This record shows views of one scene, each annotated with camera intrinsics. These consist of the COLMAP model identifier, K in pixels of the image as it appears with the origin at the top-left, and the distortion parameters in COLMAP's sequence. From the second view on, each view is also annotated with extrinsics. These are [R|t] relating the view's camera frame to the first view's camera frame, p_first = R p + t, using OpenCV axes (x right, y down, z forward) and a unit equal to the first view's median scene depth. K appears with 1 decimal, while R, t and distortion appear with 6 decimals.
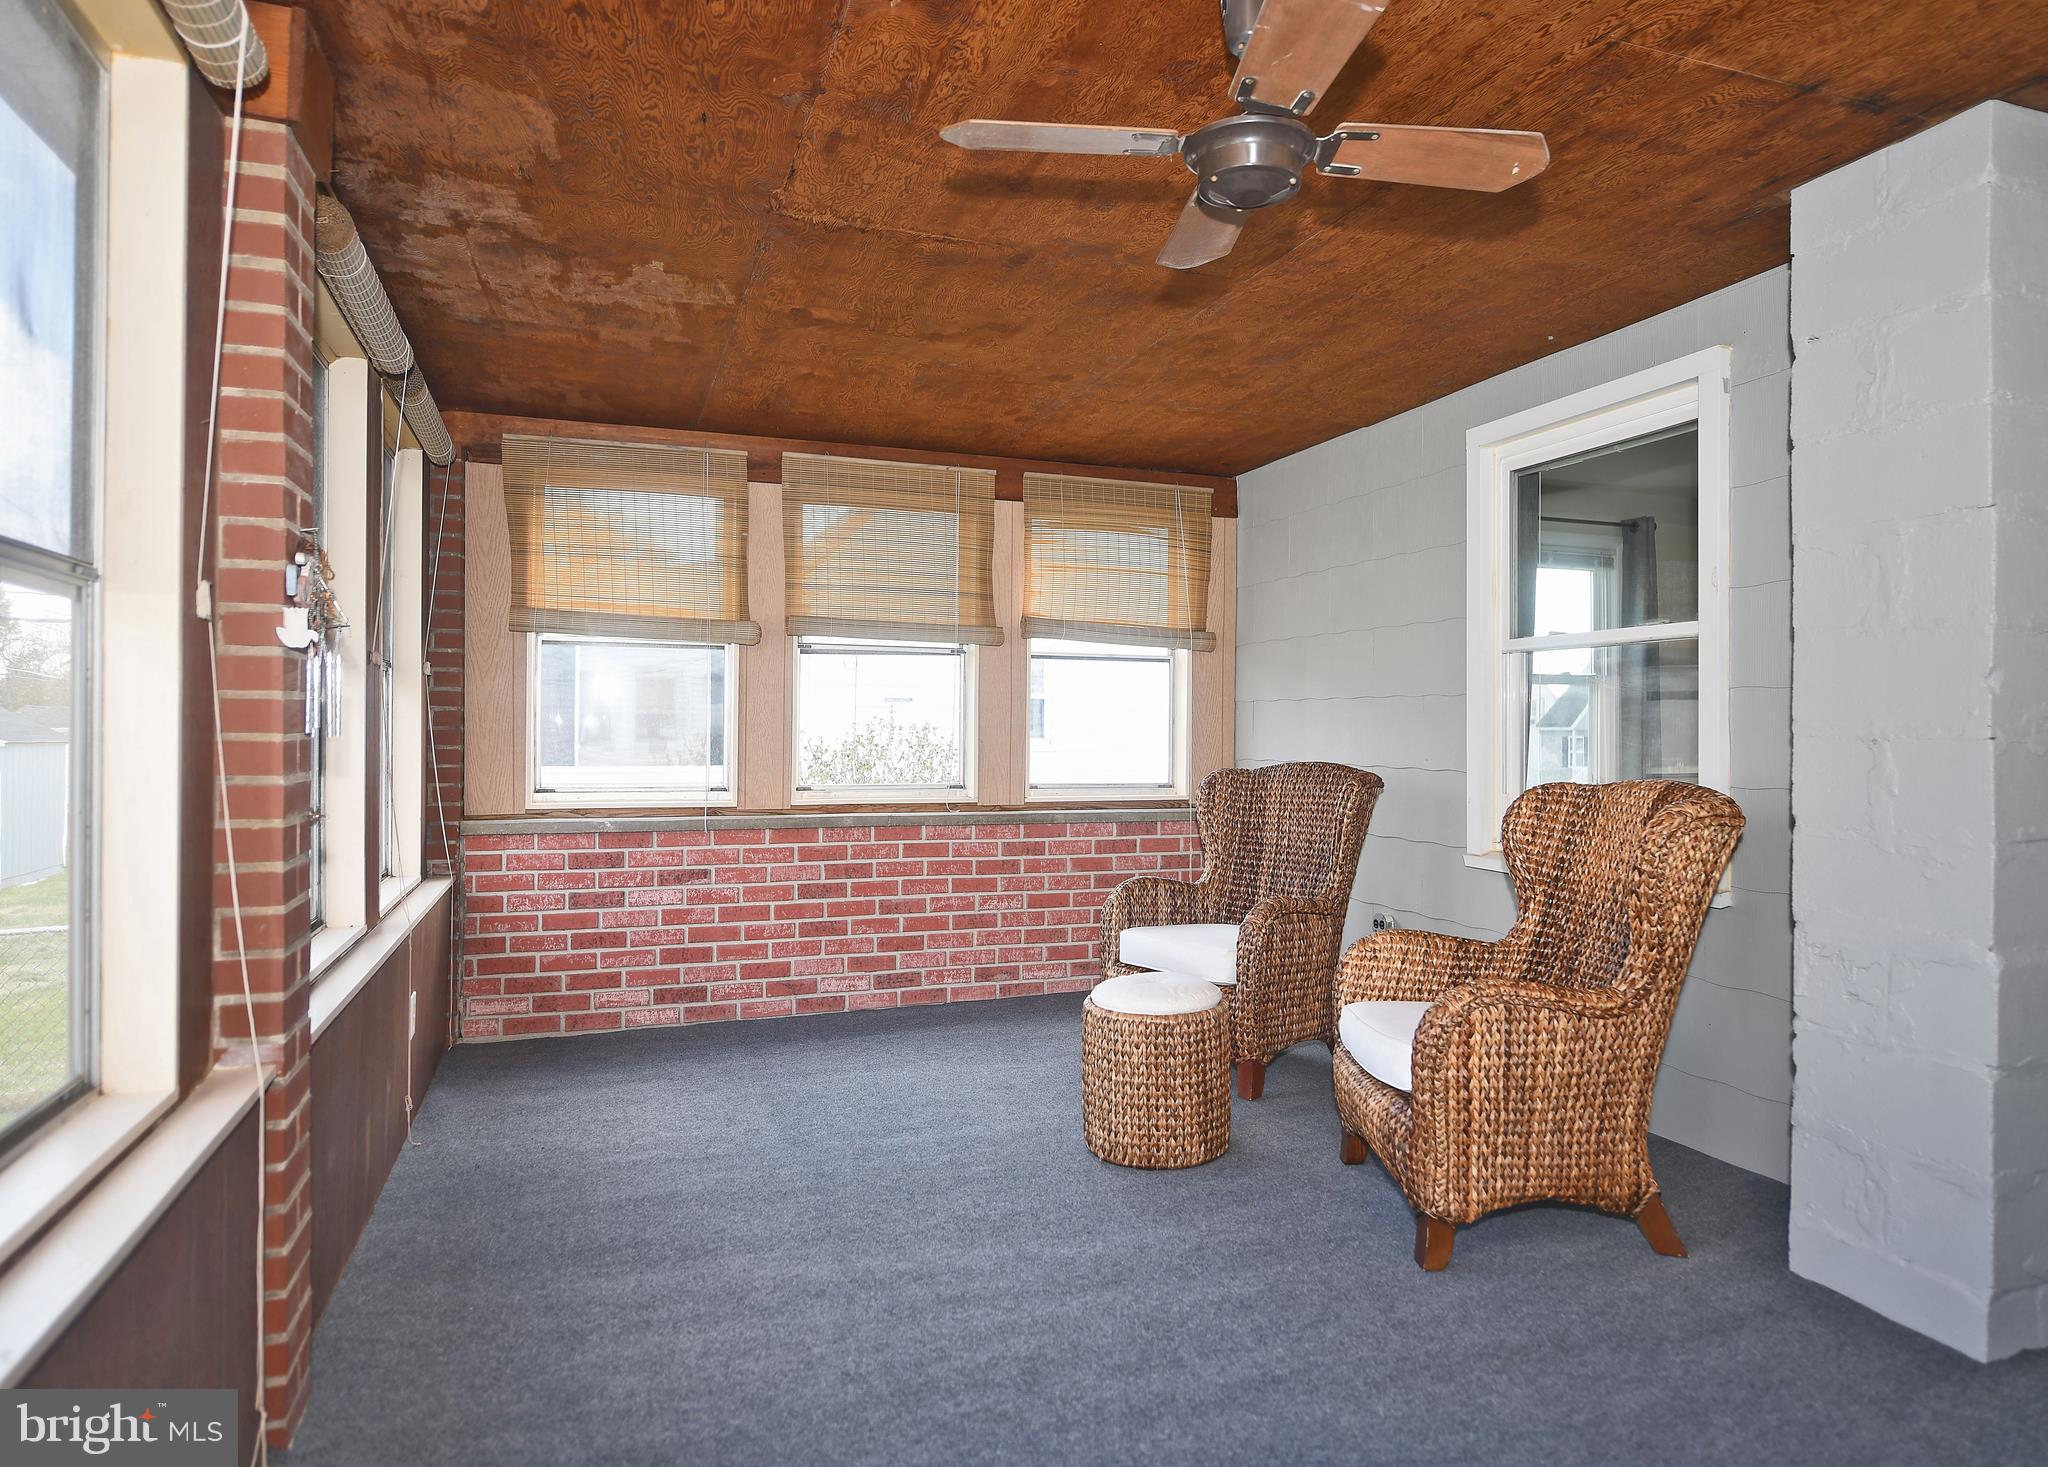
lens RADIAL K [[1202.4, 0, 1022.6], [0, 1202.4, 719.6], [0, 0, 1]] dist [0.004183, -0.000678]
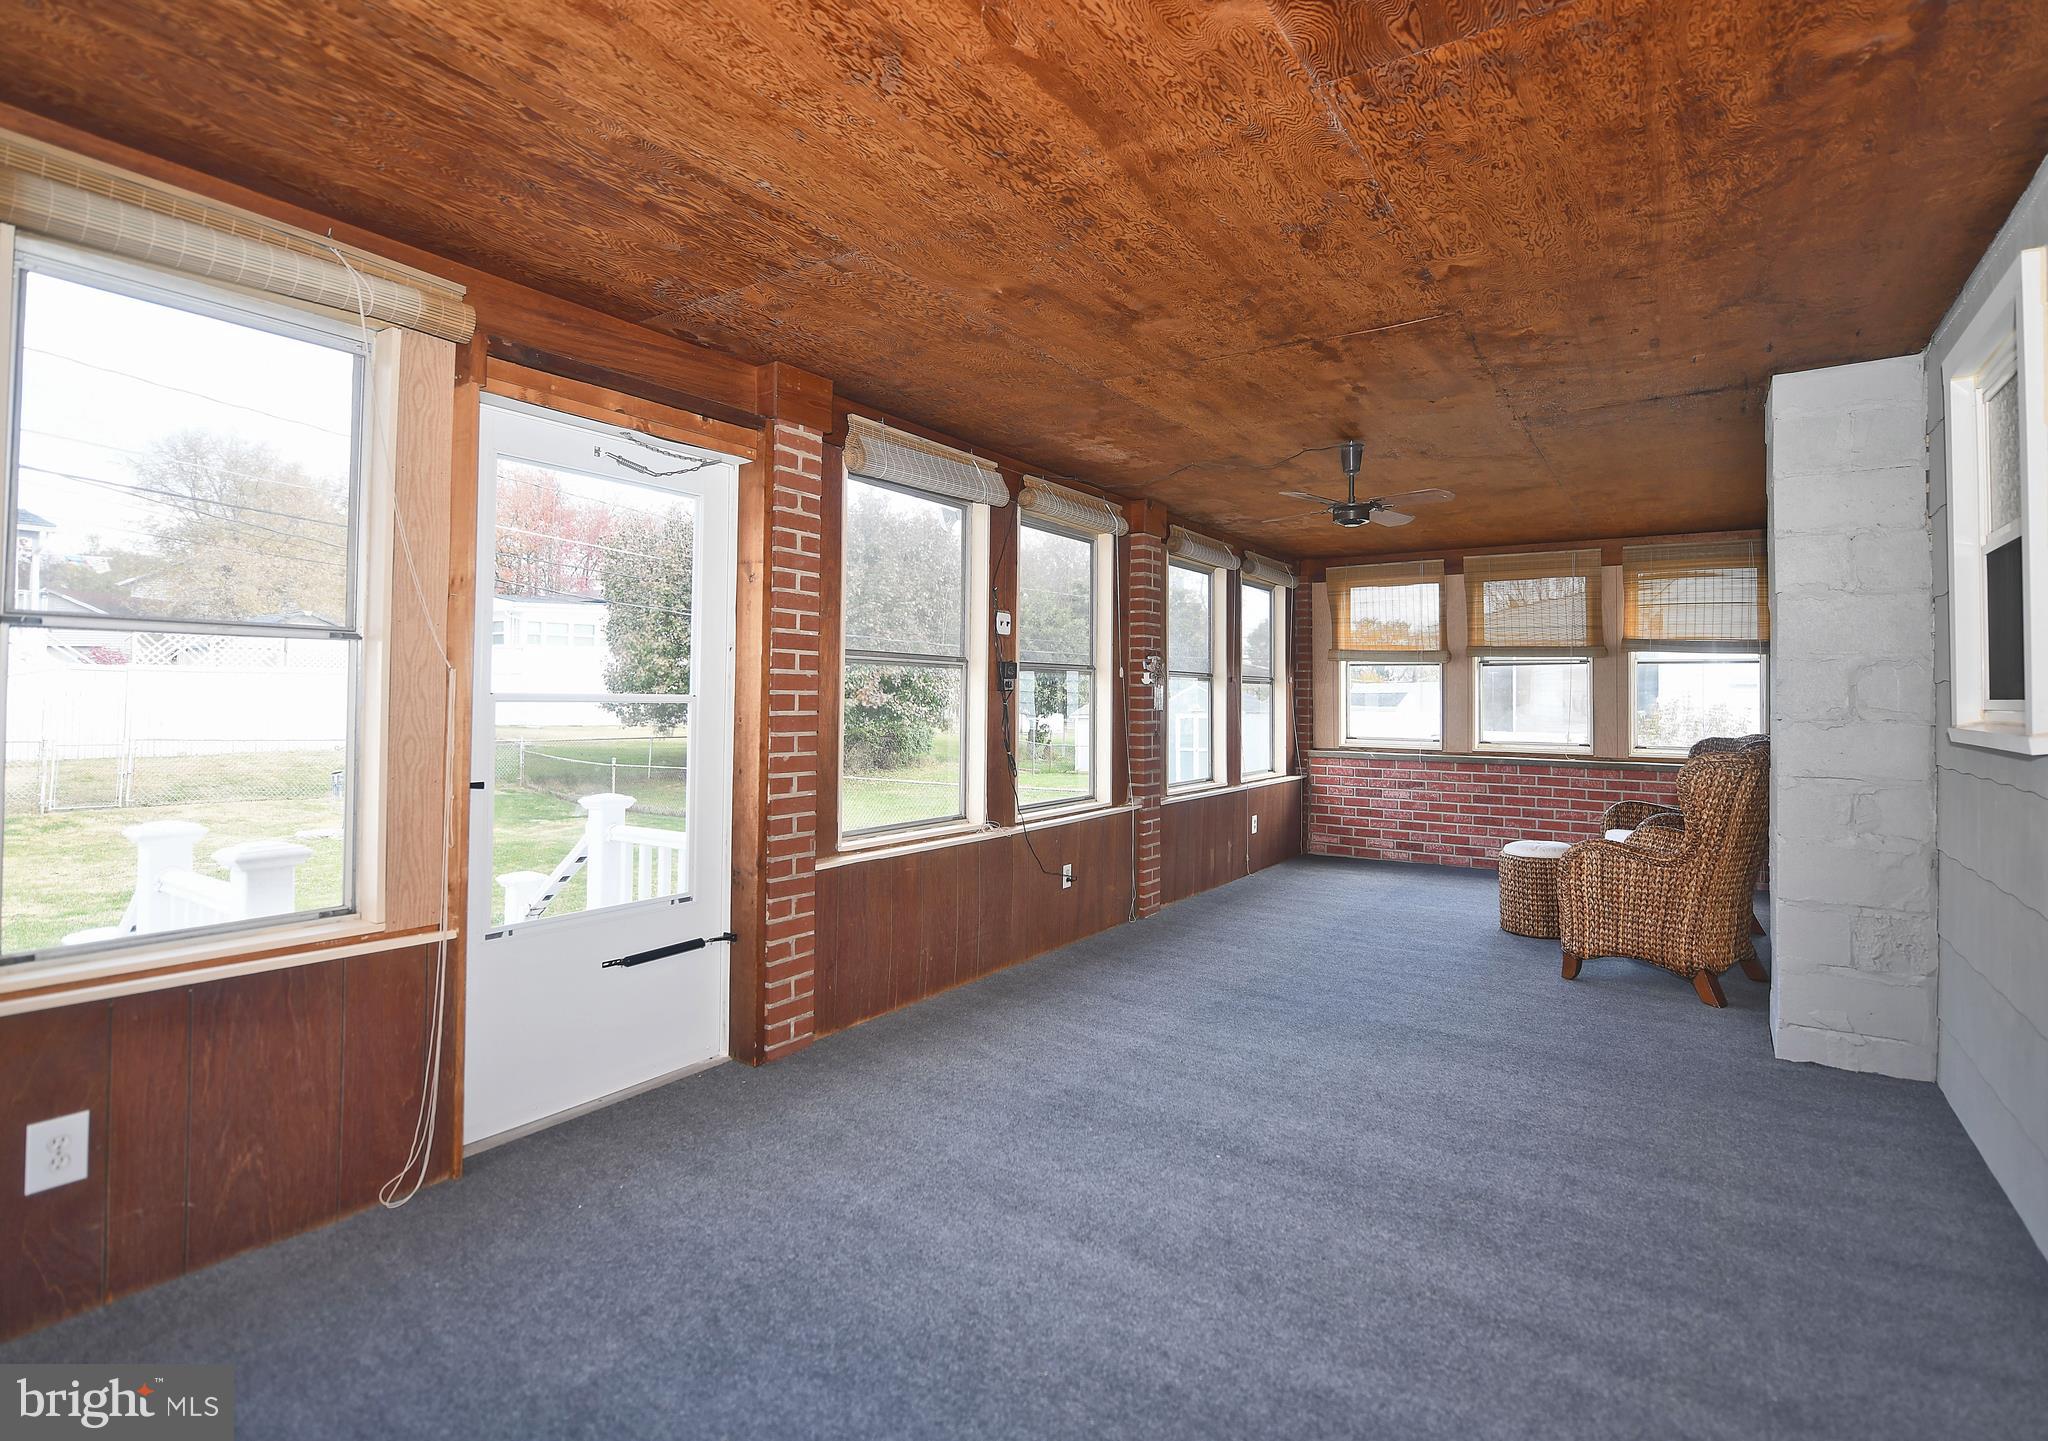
lens RADIAL K [[948.8, 0, 1075.7], [0, 948.8, 678.1], [0, 0, 1]] dist [-0.015894, -0.001536]
pose [[0.617151, -0.017186, -0.786657, 0.570962], [-0.003000, 0.999703, -0.024194, -0.001951], [0.786839, 0.017291, 0.616916, -0.351670]]
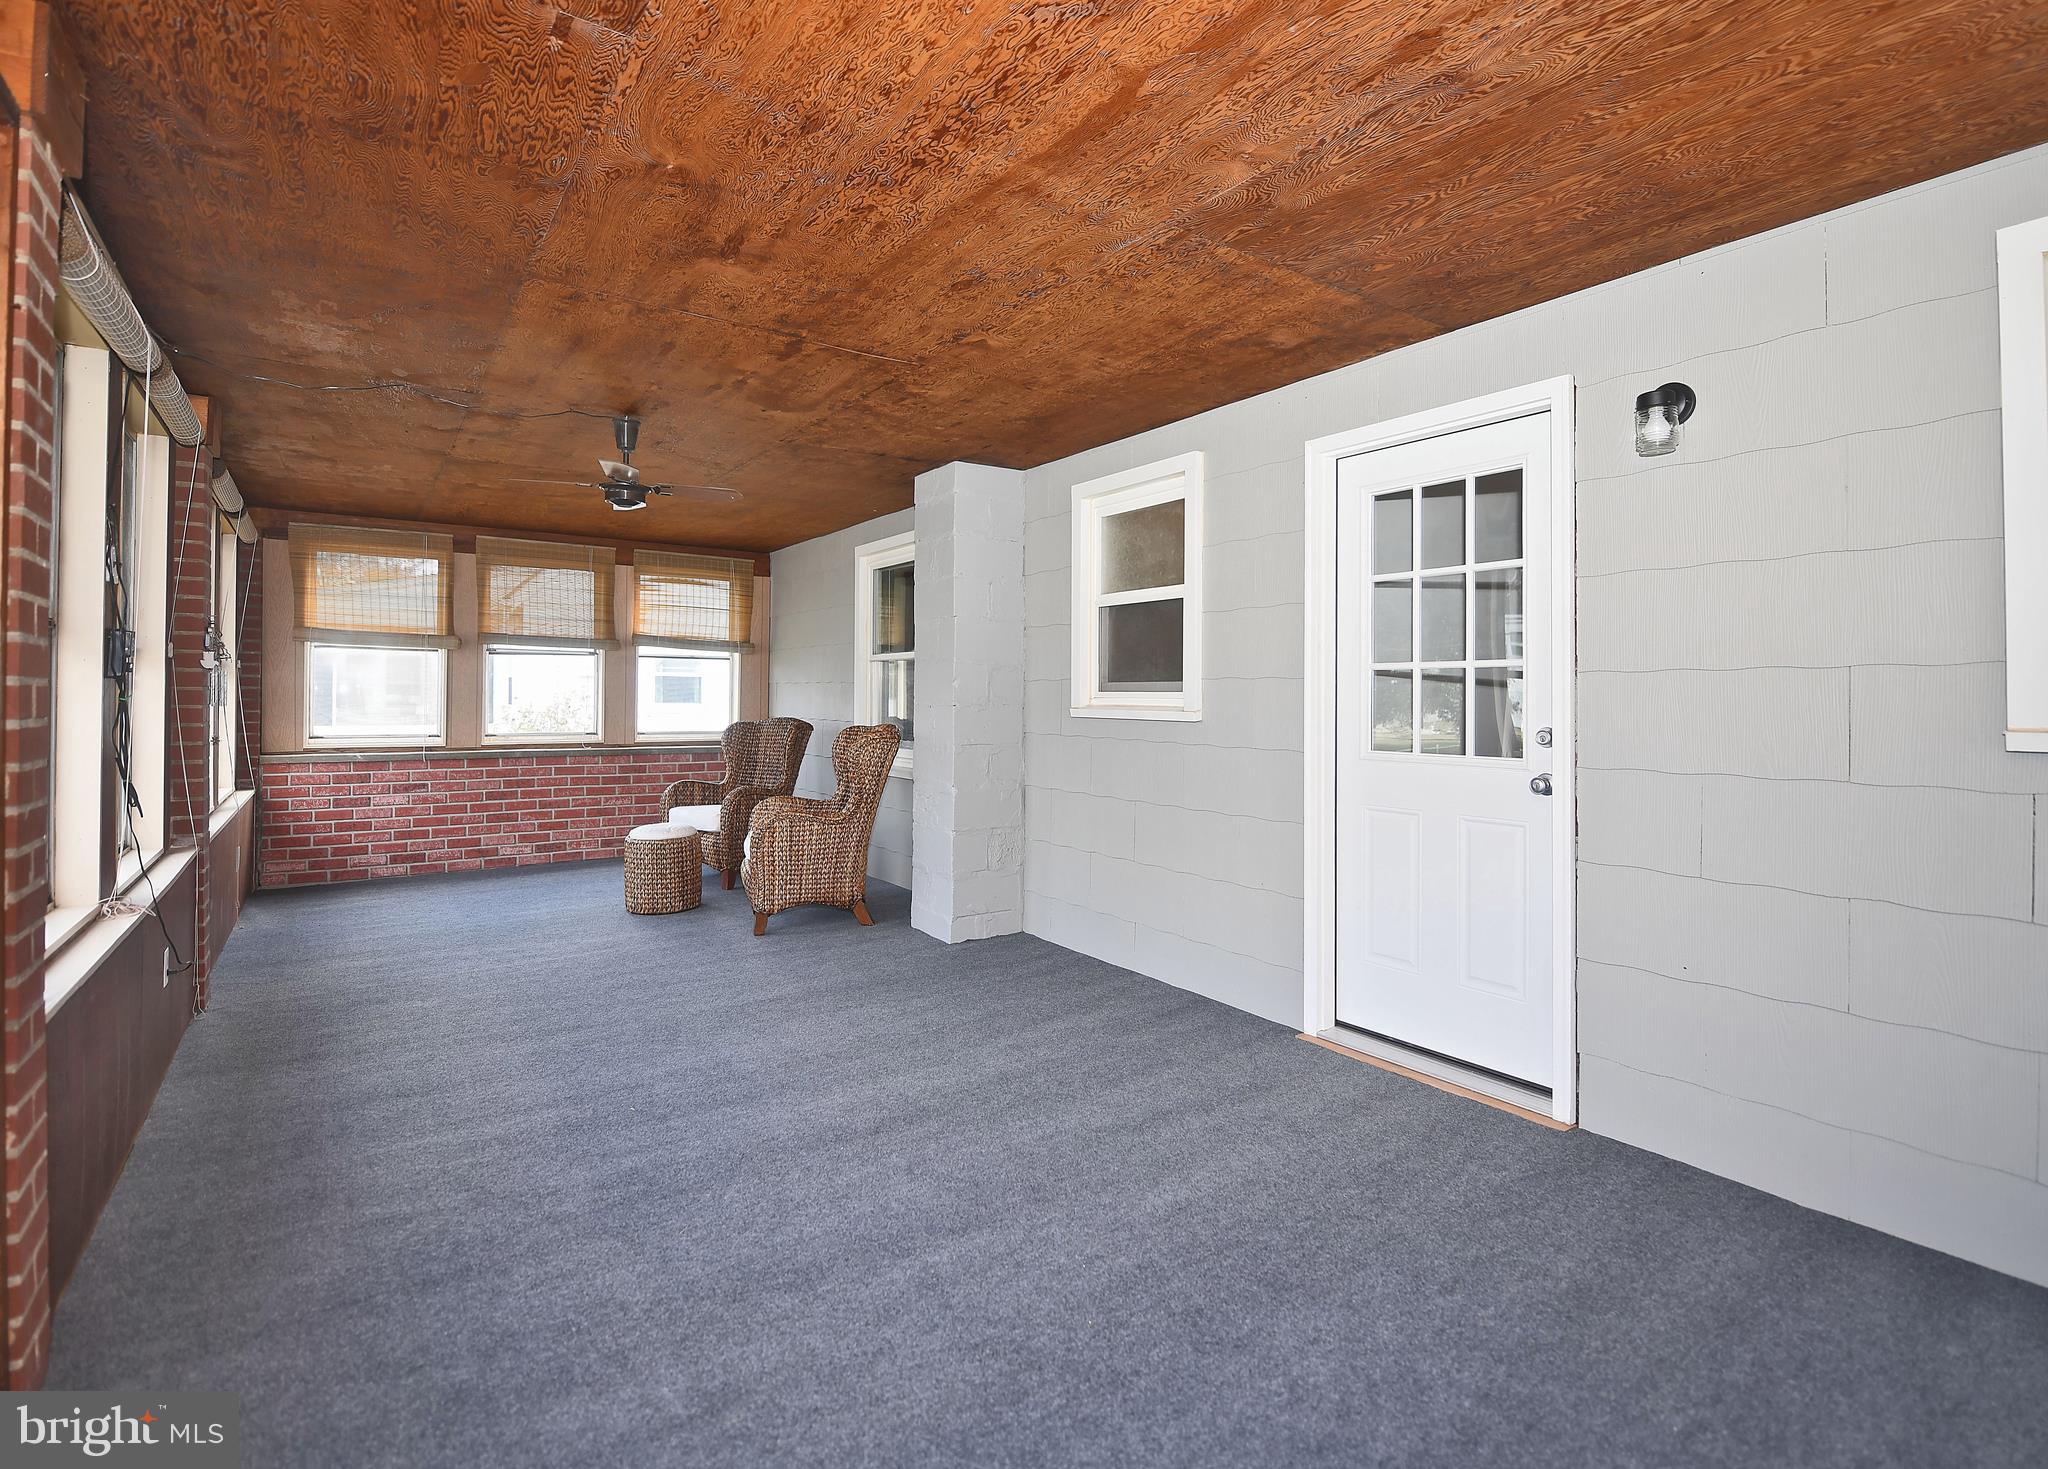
lens RADIAL K [[966.2, 0, 1002.4], [0, 966.2, 688.8], [0, 0, 1]] dist [-0.013849, -0.000278]
pose [[0.970179, 0.001411, 0.242386, 0.191576], [-0.000595, 0.999994, -0.003439, -0.003330], [-0.242390, 0.003192, 0.970174, -0.492052]]
